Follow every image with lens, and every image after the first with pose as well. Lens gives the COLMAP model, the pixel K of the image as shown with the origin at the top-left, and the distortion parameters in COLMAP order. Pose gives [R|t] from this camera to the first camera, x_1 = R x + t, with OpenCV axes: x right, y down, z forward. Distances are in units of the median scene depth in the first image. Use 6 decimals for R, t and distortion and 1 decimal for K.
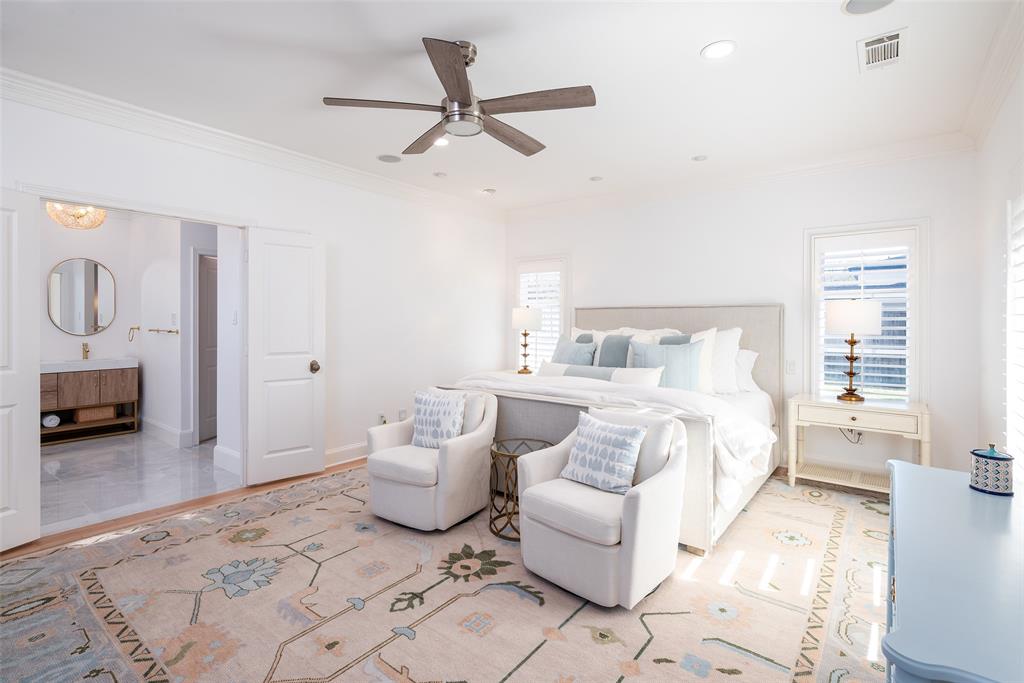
lens RADIAL K [[499.0, 0, 510.2], [0, 499.0, 332.5], [0, 0, 1]] dist [-0.006116, -0.002537]
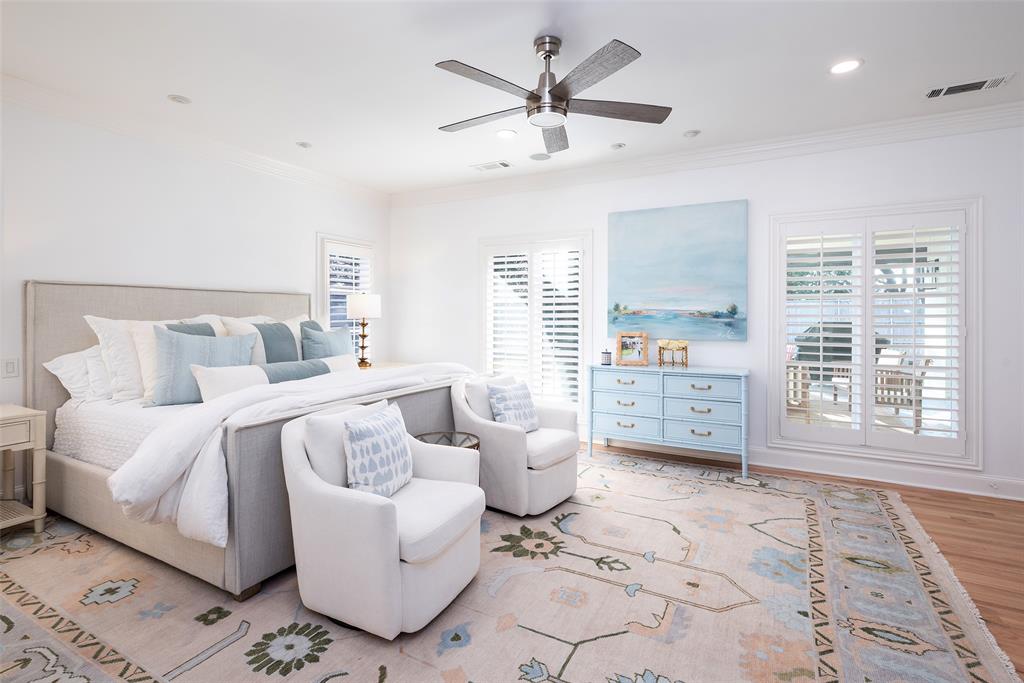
lens RADIAL K [[499.0, 0, 501.1], [0, 499.0, 315.2], [0, 0, 1]] dist [-0.006116, -0.002537]
pose [[-0.179990, -0.003996, 0.983660, -1.108740], [0.017400, 0.999822, 0.007245, -0.013369], [-0.983515, 0.018420, -0.179888, 1.280146]]
